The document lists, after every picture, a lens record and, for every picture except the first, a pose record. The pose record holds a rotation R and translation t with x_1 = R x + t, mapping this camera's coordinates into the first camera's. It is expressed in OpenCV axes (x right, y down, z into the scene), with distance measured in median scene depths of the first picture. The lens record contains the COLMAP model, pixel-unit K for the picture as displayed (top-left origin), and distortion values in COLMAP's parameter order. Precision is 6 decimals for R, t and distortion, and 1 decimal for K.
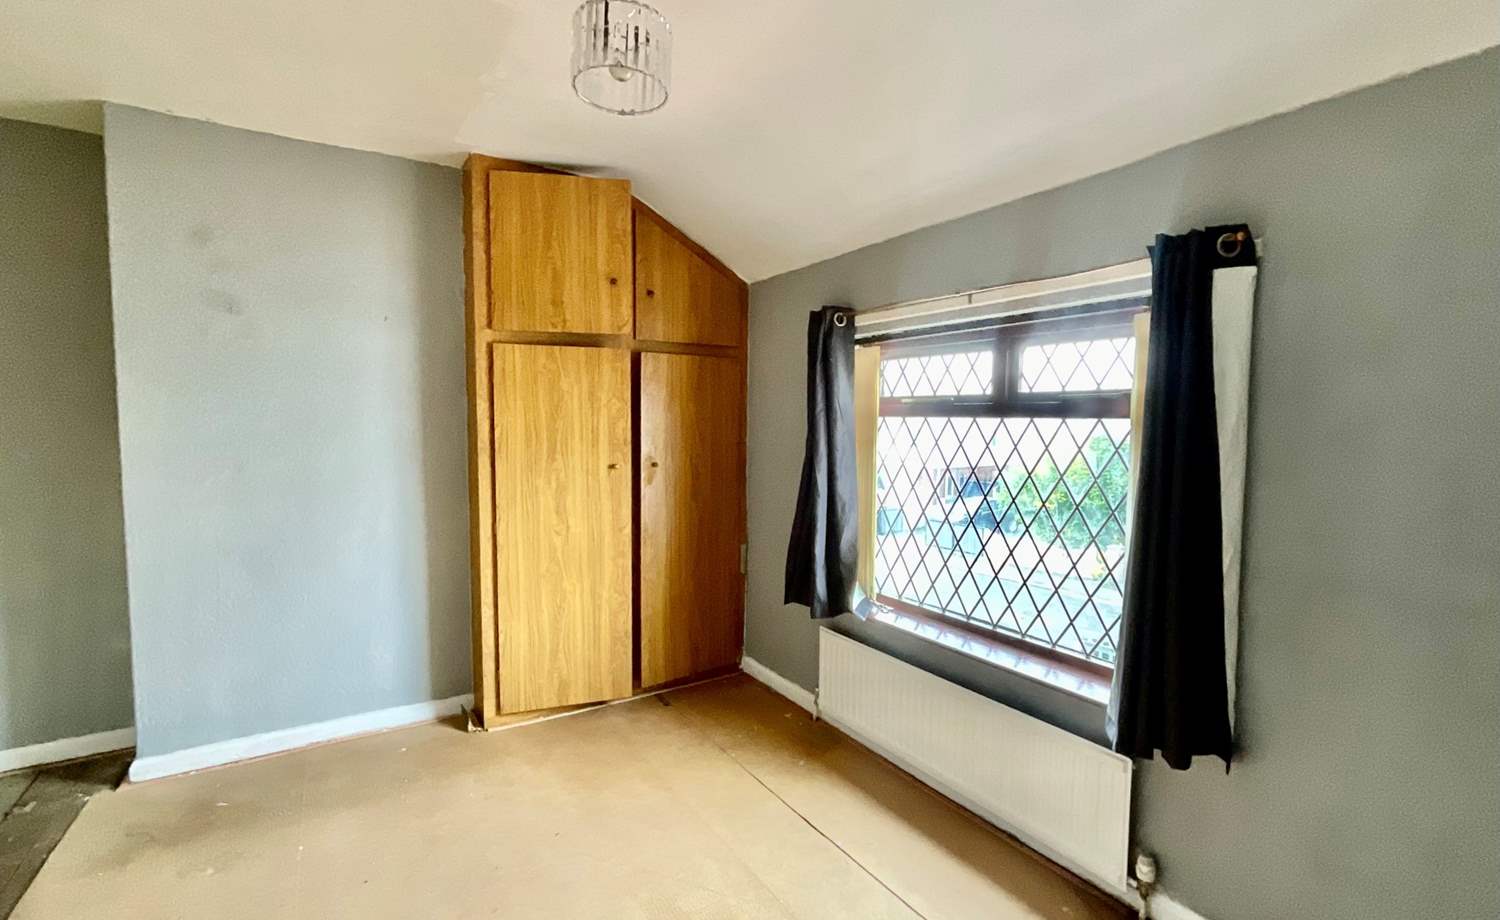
lens RADIAL K [[669.0, 0, 736.4], [0, 669.0, 463.2], [0, 0, 1]] dist [-0.004095, 0.002989]
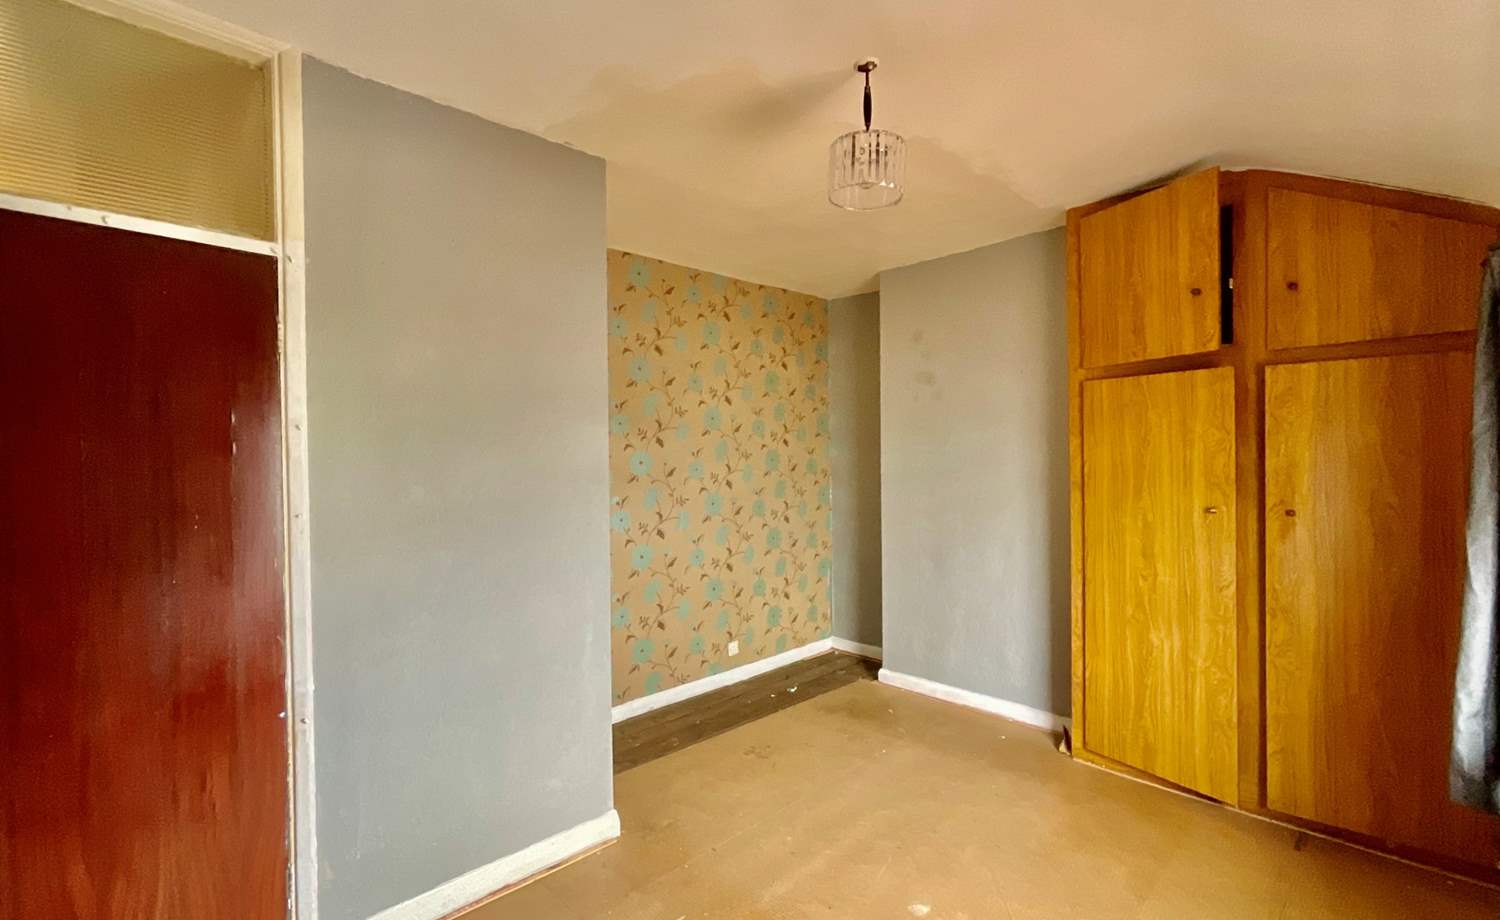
lens RADIAL K [[669.0, 0, 738.3], [0, 669.0, 461.1], [0, 0, 1]] dist [-0.004095, 0.002989]
pose [[0.196940, -0.002201, -0.980413, 0.524752], [-0.053746, 0.998470, -0.013038, -0.013702], [0.978941, 0.055261, 0.196520, 0.268725]]
